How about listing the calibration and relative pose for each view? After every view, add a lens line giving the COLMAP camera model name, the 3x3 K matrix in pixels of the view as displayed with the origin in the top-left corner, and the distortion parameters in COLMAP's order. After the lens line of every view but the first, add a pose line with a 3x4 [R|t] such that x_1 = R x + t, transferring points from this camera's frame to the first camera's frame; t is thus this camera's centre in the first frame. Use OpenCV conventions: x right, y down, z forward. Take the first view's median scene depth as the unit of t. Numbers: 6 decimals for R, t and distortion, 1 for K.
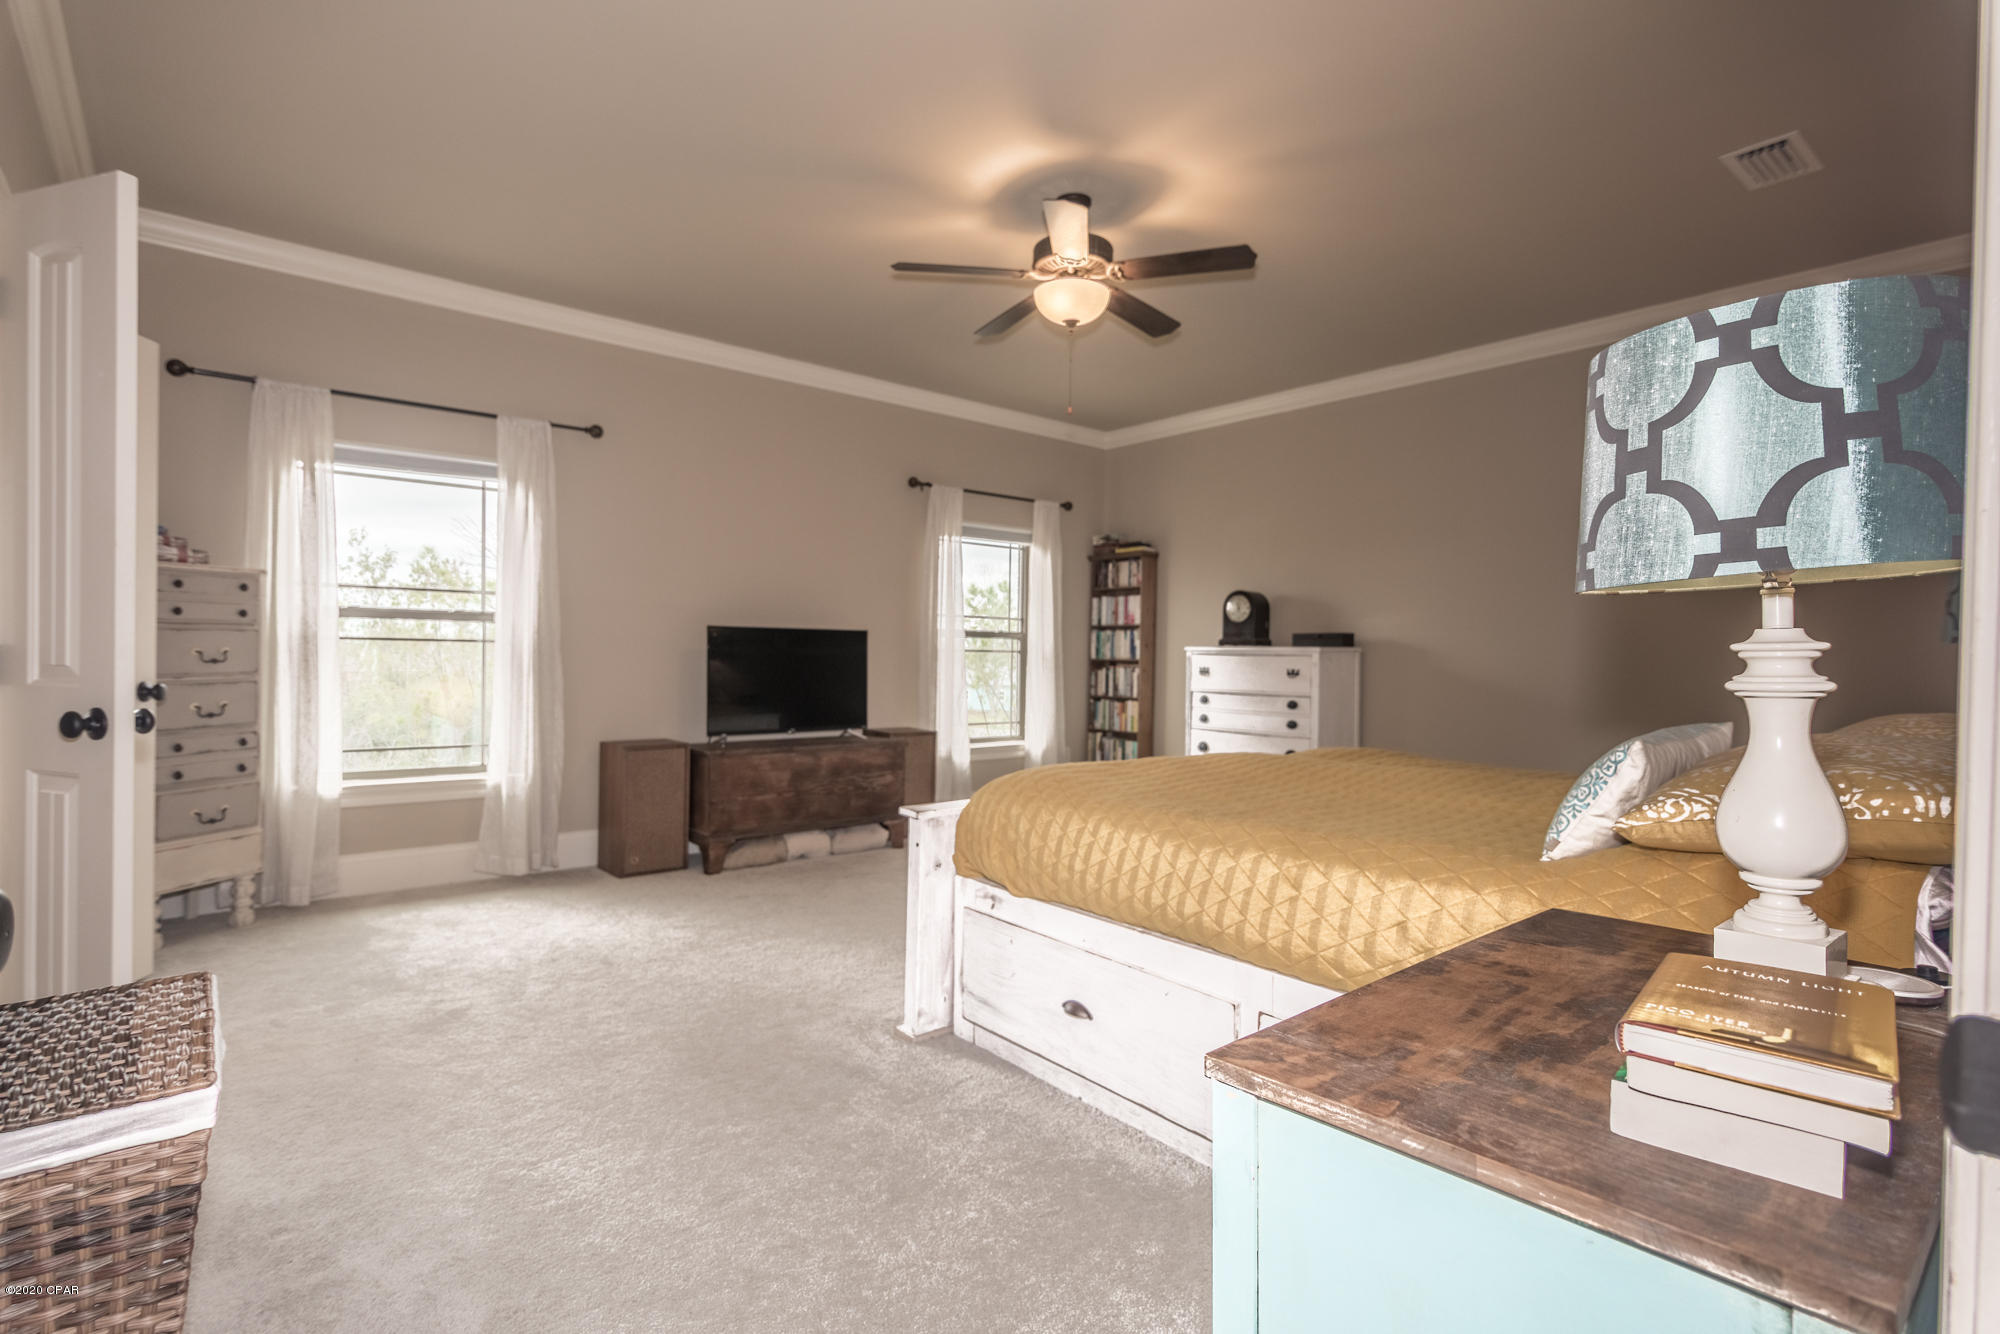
lens RADIAL K [[956.6, 0, 994.8], [0, 956.6, 666.5], [0, 0, 1]] dist [0.004424, 0.000029]
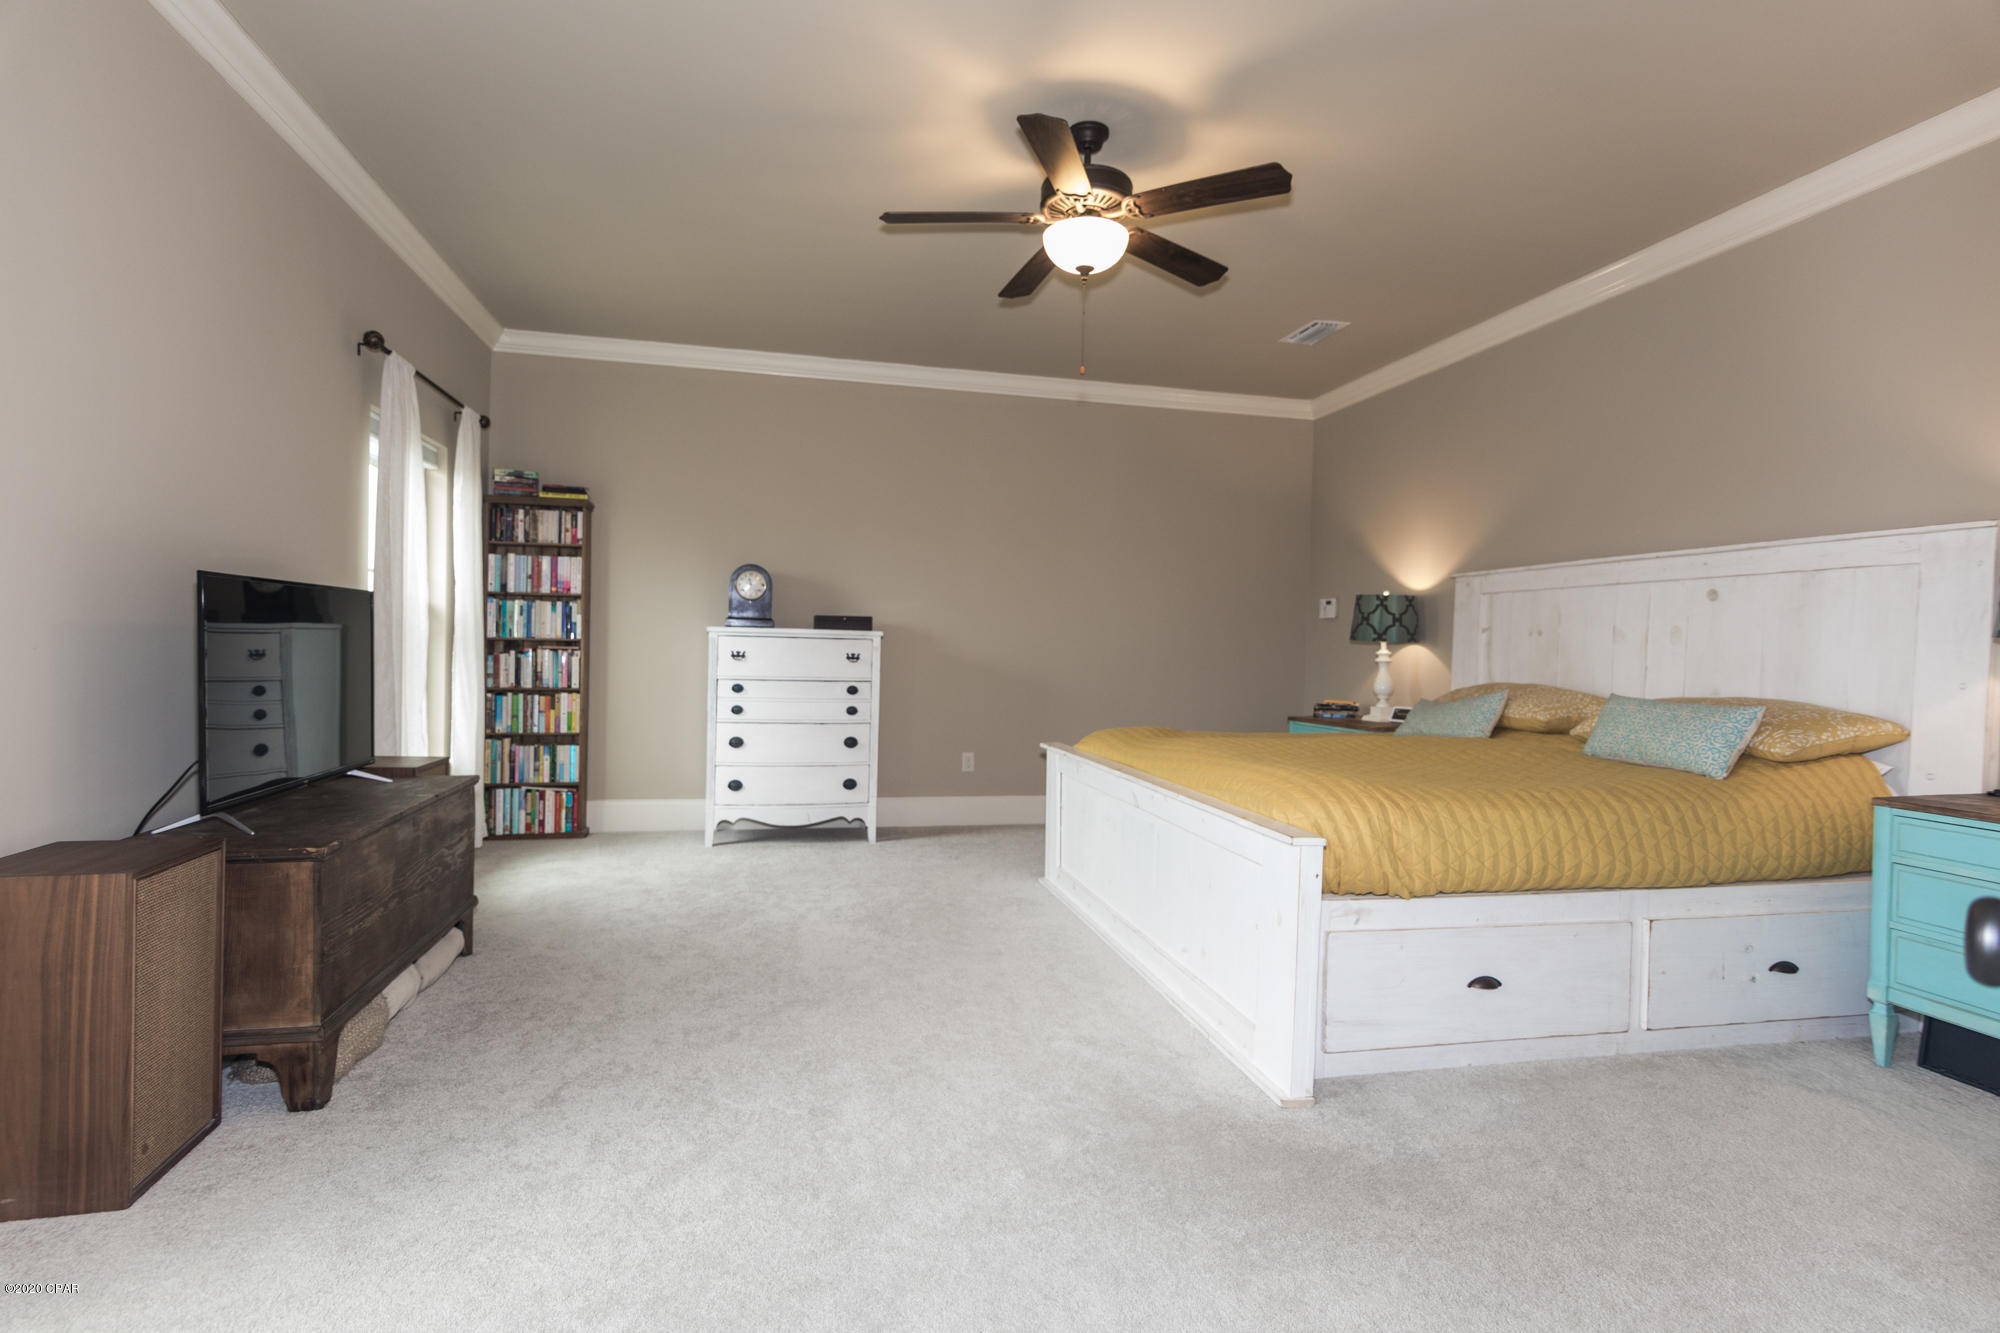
lens RADIAL K [[954.5, 0, 991.6], [0, 954.5, 662.9], [0, 0, 1]] dist [0.004462, -0.000328]
pose [[0.461700, -0.018430, 0.886845, -0.383800], [-0.006744, 0.999682, 0.024286, -0.009455], [-0.887010, -0.017193, 0.461429, 0.341149]]
